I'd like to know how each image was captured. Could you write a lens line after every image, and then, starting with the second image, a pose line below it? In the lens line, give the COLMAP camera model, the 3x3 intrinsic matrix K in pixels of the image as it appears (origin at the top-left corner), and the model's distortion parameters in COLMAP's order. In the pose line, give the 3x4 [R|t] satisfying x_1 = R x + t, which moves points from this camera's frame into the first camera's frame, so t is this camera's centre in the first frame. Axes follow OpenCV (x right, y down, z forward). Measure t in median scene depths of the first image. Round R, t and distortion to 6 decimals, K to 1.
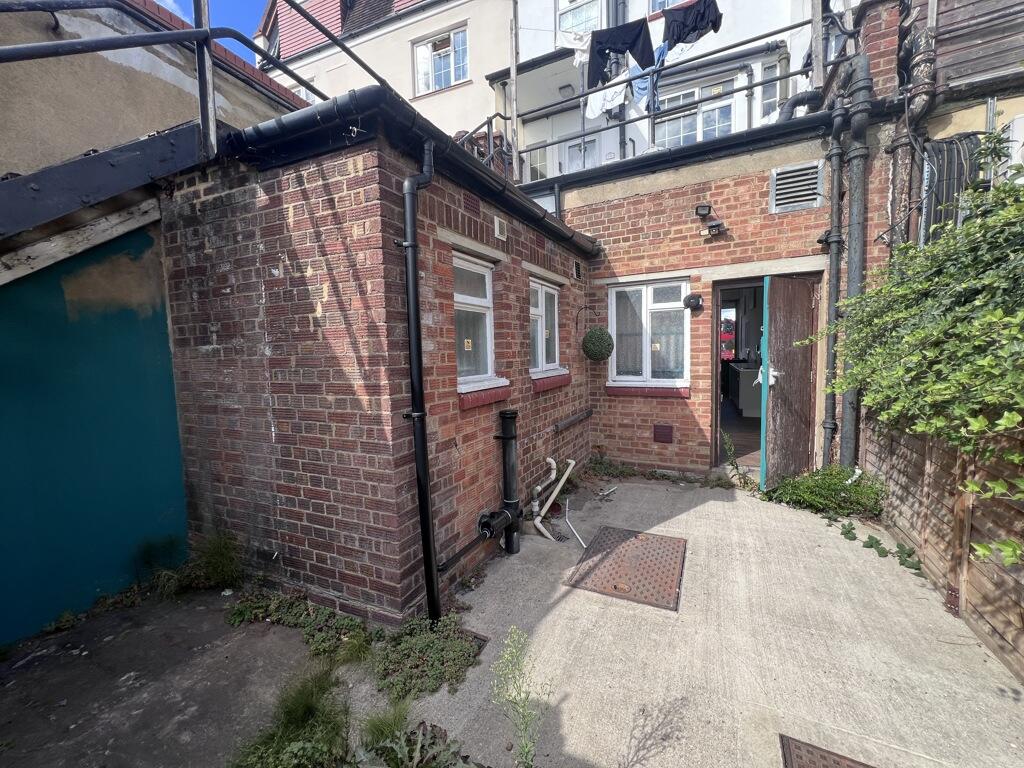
lens RADIAL K [[409.5, 0, 510.2], [0, 409.5, 381.3], [0, 0, 1]] dist [-0.000381, 0.000231]
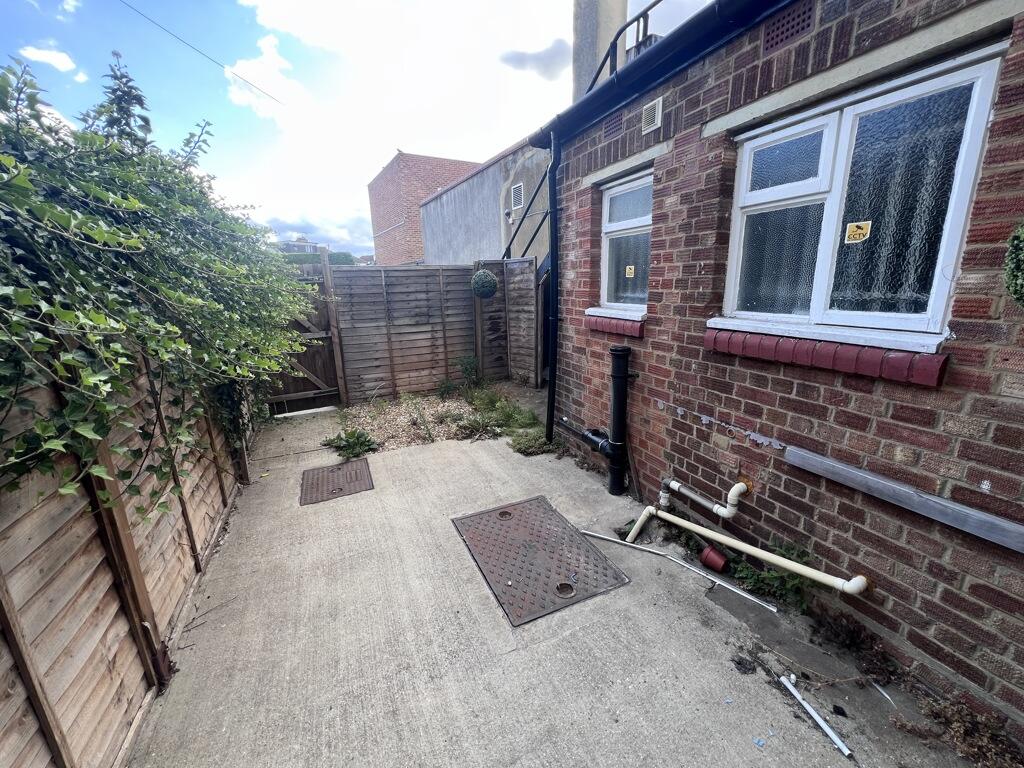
lens RADIAL K [[409.5, 0, 510.2], [0, 409.5, 381.3], [0, 0, 1]] dist [-0.000381, 0.000231]
pose [[-0.628043, 0.232081, -0.742765, 0.956251], [-0.012249, 0.951426, 0.307635, -0.150580], [0.778082, 0.202306, -0.594693, 1.549895]]
